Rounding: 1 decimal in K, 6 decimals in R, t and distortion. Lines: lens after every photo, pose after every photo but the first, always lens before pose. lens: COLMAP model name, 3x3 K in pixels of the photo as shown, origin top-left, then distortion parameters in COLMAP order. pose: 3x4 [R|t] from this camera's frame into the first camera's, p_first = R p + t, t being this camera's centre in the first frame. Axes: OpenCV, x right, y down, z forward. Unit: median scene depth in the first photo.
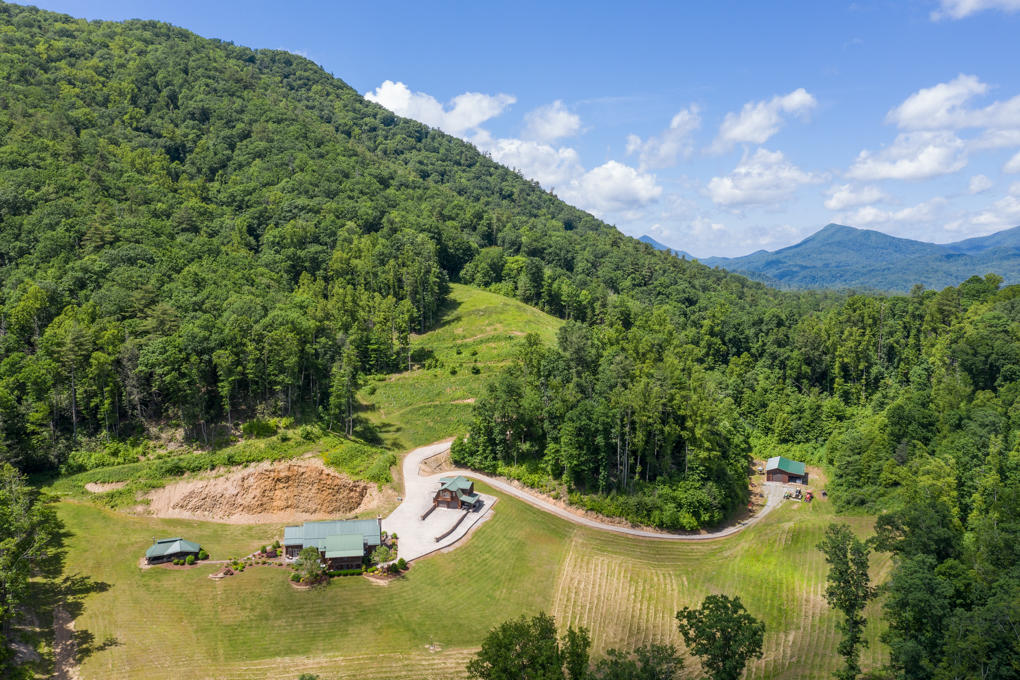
lens RADIAL K [[804.3, 0, 510.0], [0, 804.3, 340.0], [0, 0, 1]] dist [-0.013336, -0.002813]
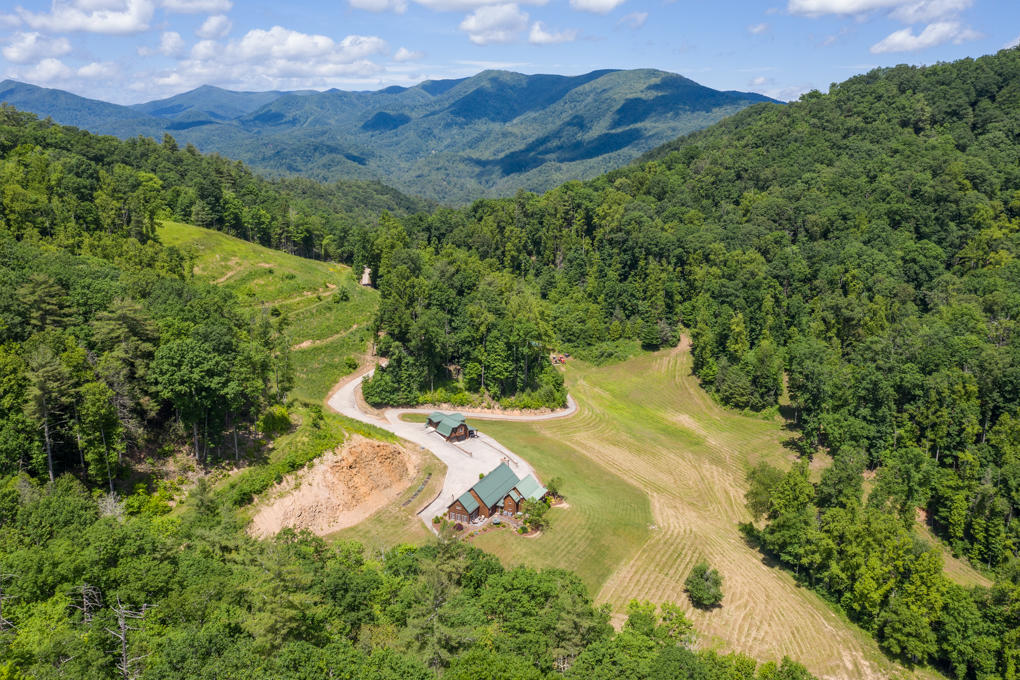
lens RADIAL K [[787.3, 0, 510.0], [0, 787.3, 340.0], [0, 0, 1]] dist [0.001566, 0.004470]
pose [[0.586130, -0.202591, 0.784480, -0.842267], [0.061599, 0.976574, 0.206175, -0.142303], [-0.807872, -0.072522, 0.584879, 0.317750]]
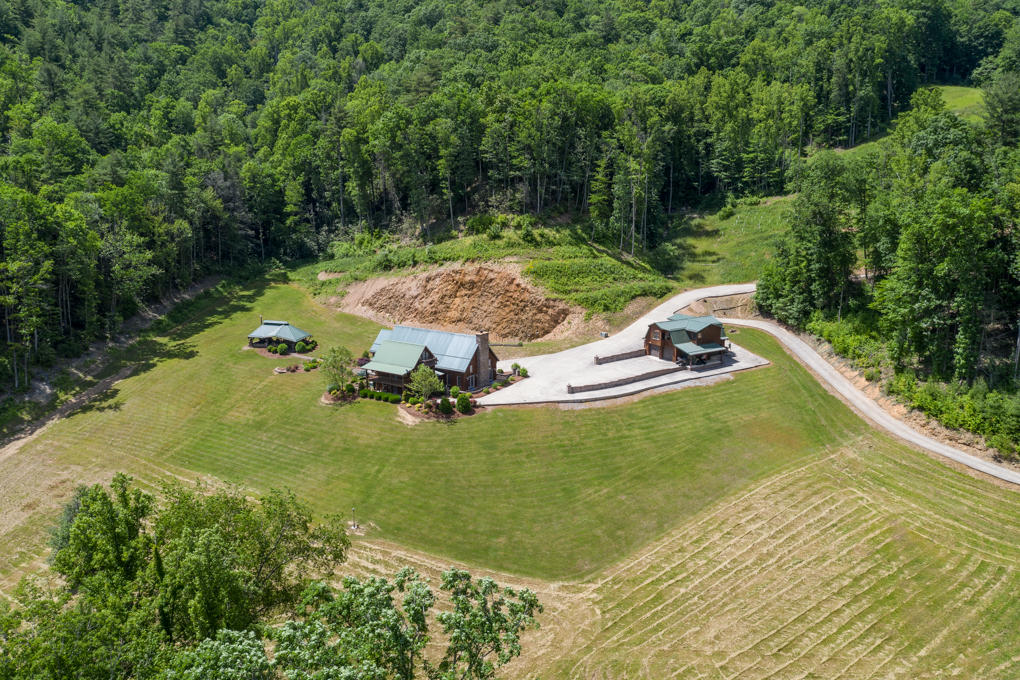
lens RADIAL K [[804.3, 0, 510.0], [0, 804.3, 340.0], [0, 0, 1]] dist [-0.013336, -0.002813]
pose [[0.719051, 0.133844, -0.681946, 0.250904], [-0.058041, 0.989416, 0.132992, 0.120048], [0.692529, -0.056048, 0.719209, 0.479635]]
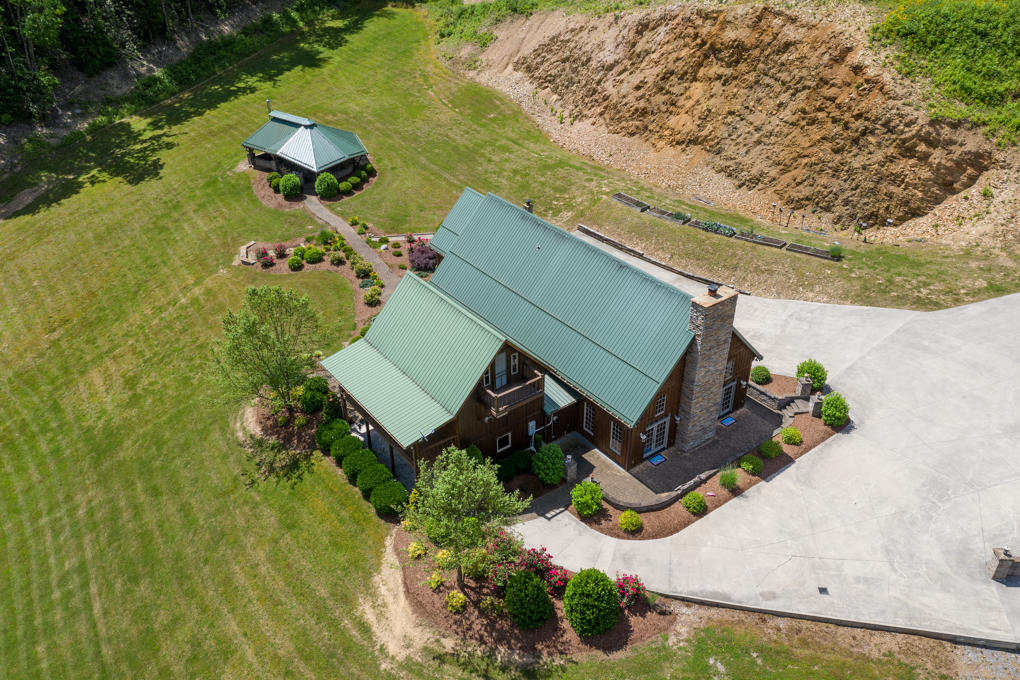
lens RADIAL K [[804.3, 0, 510.0], [0, 804.3, 340.0], [0, 0, 1]] dist [-0.013336, -0.002813]
pose [[0.446233, 0.467374, -0.763176, -0.031104], [-0.069600, 0.868332, 0.491077, 0.120969], [0.892206, -0.166018, 0.420007, 0.757924]]
